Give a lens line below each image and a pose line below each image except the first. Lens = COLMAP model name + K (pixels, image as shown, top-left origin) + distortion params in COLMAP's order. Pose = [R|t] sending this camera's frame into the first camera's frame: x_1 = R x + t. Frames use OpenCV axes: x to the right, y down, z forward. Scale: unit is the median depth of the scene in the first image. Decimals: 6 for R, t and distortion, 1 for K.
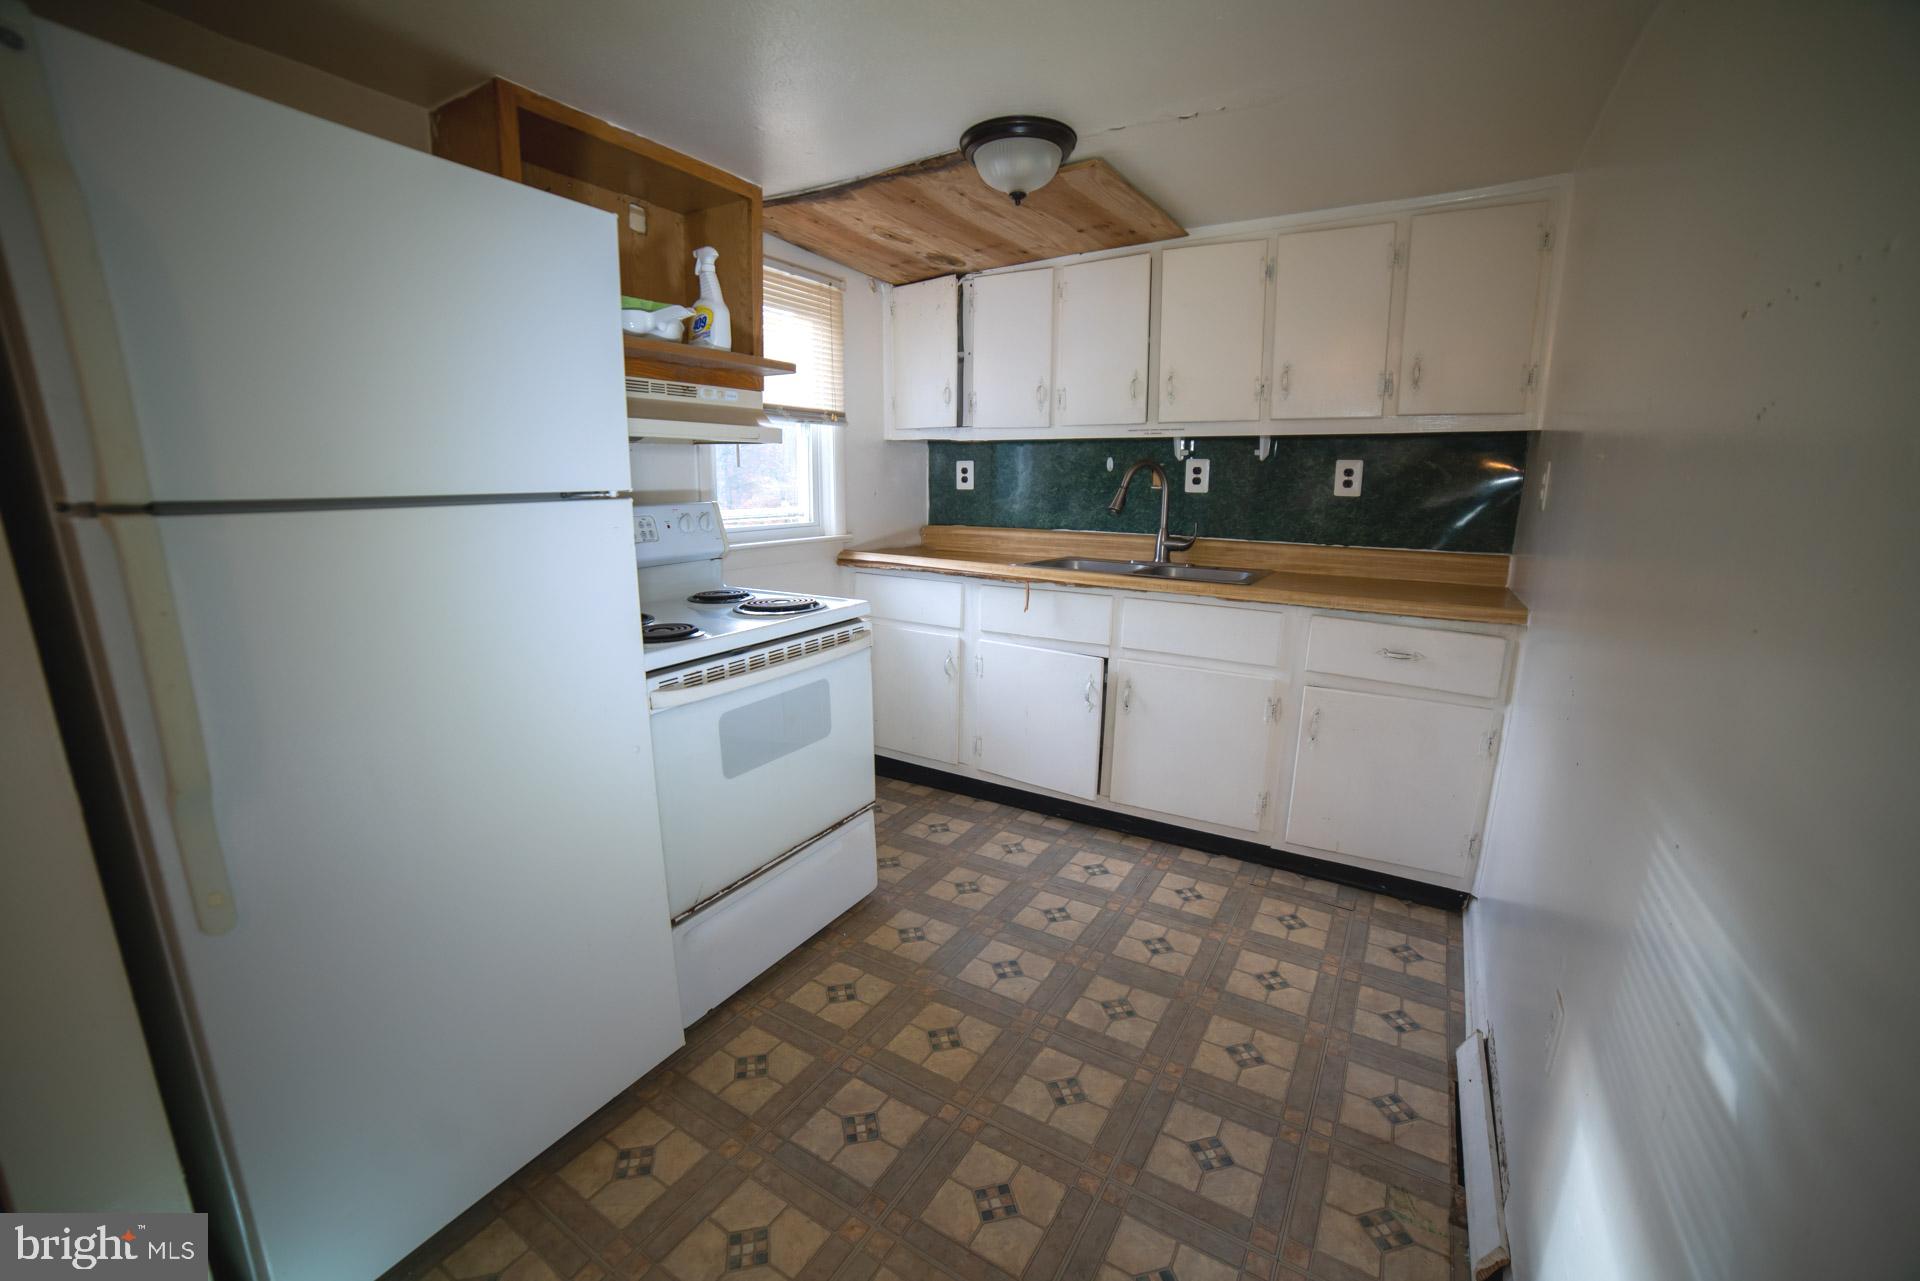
lens RADIAL K [[769.4, 0, 960.2], [0, 769.4, 649.9], [0, 0, 1]] dist [-0.095528, 0.033470]
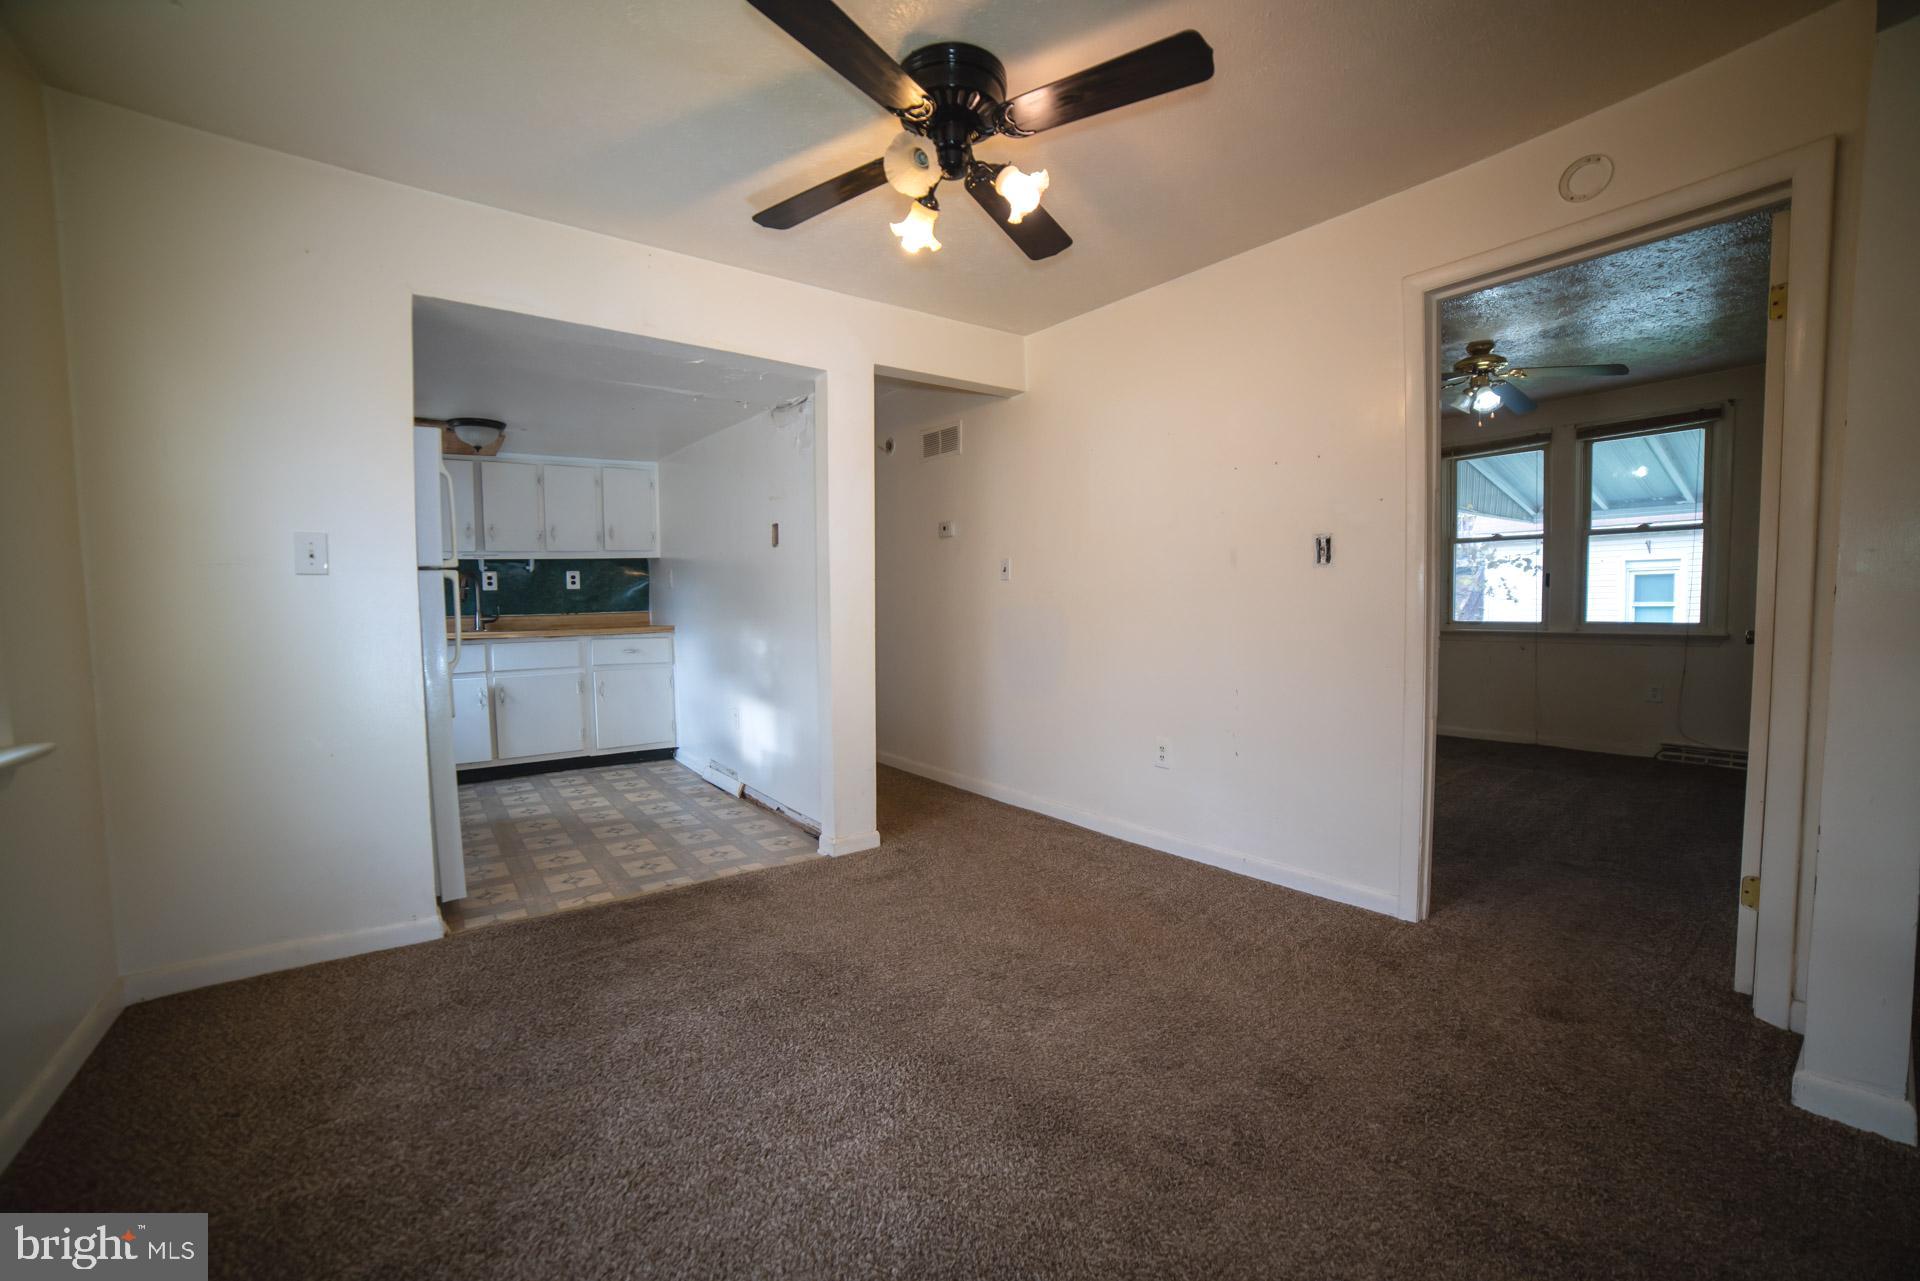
lens RADIAL K [[769.4, 0, 960.2], [0, 769.4, 649.9], [0, 0, 1]] dist [-0.095528, 0.033470]
pose [[0.347445, -0.072909, 0.934862, -1.035427], [0.221806, 0.975070, -0.006391, 0.201133], [-0.911089, 0.209578, 0.354955, -0.642805]]
